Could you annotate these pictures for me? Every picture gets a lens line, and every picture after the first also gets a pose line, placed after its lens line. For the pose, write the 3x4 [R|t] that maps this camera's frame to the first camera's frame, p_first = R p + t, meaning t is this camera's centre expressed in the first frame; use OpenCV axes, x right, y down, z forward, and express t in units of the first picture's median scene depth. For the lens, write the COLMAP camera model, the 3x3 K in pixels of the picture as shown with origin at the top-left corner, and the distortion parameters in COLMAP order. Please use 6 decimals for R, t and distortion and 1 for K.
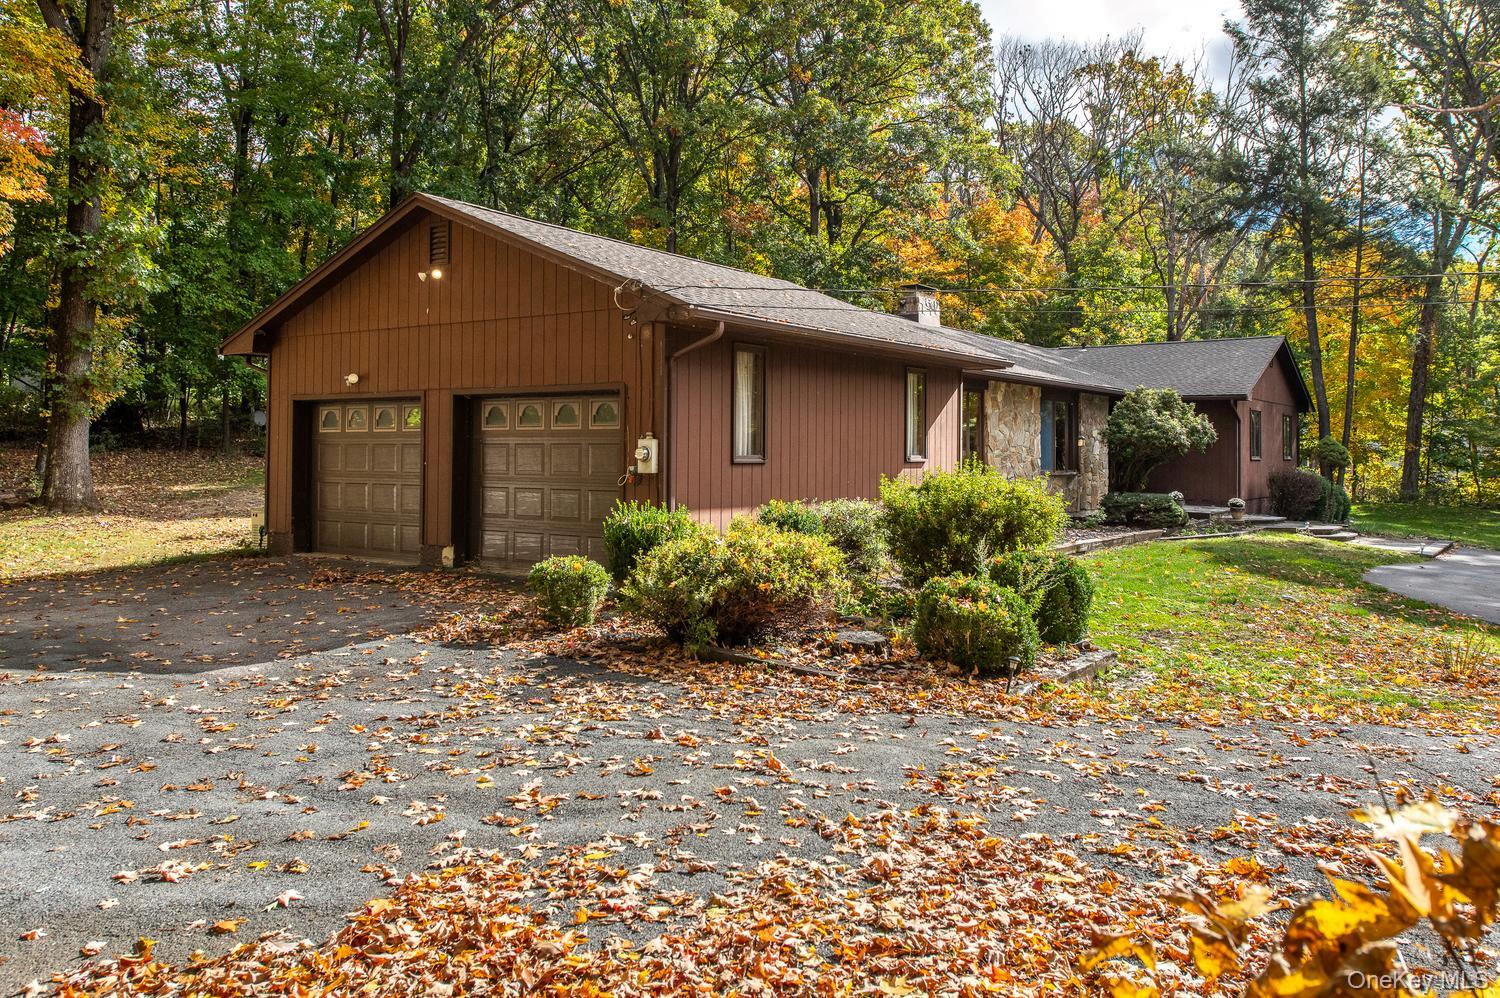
lens RADIAL K [[1133.5, 0, 750.0], [0, 1133.5, 499.0], [0, 0, 1]] dist [0.048844, 0.000901]
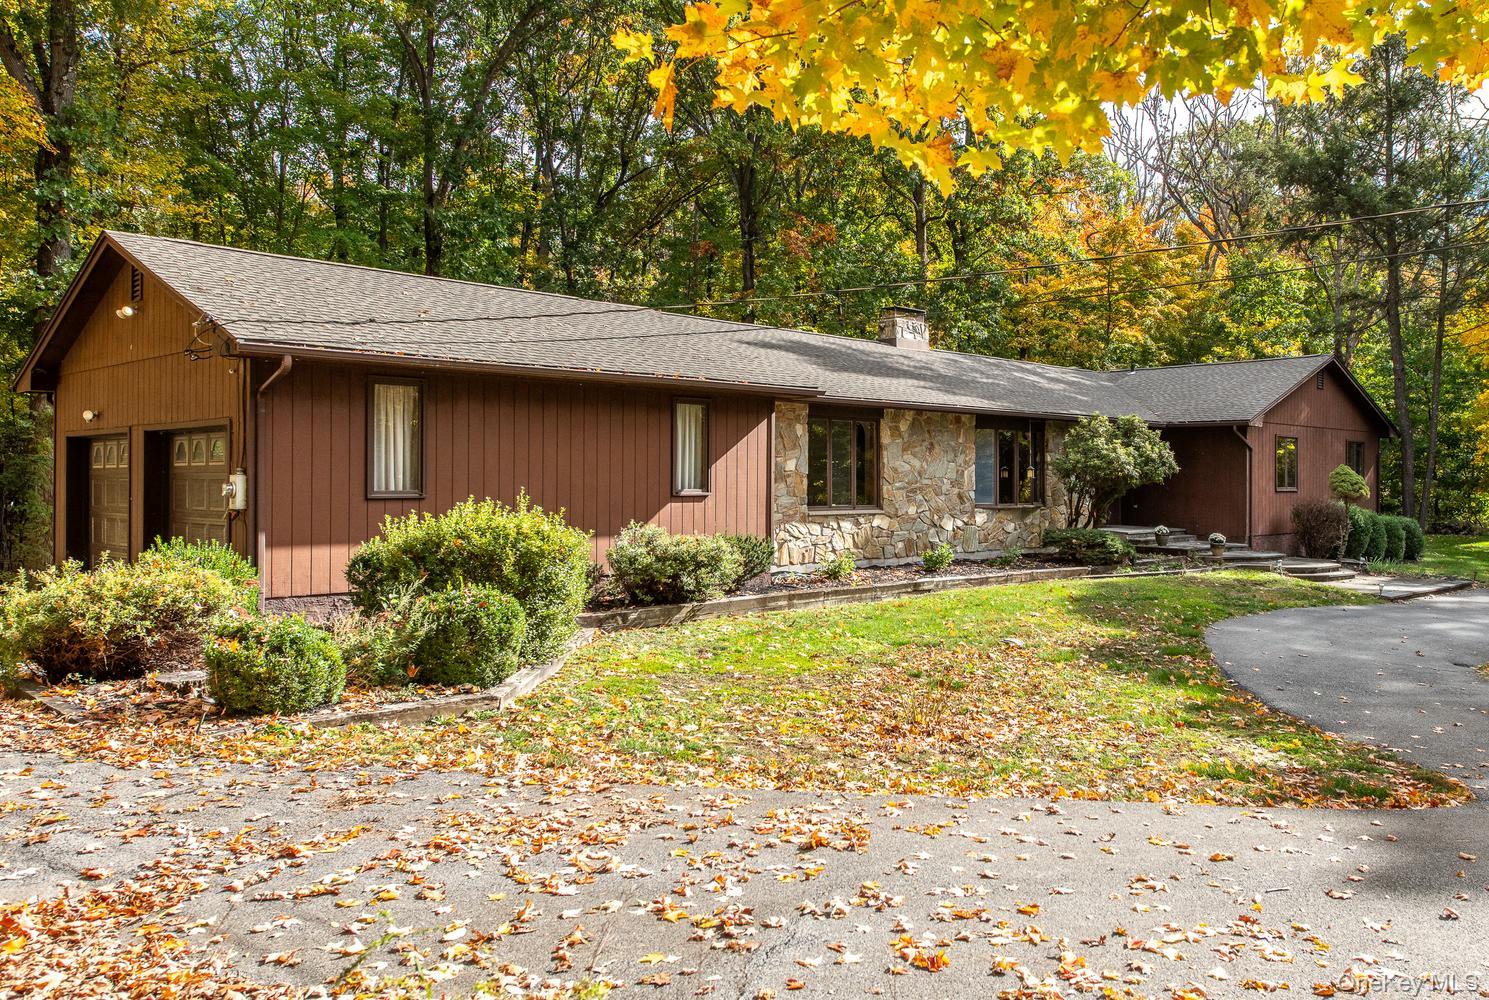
lens RADIAL K [[1191.8, 0, 744.5], [0, 1191.8, 500.0], [0, 0, 1]] dist [0.008803, 0.001275]
pose [[0.994424, -0.002429, -0.105432, 0.180442], [-0.000440, 0.999630, -0.027186, -0.001343], [0.105459, 0.027081, 0.994055, 0.007623]]
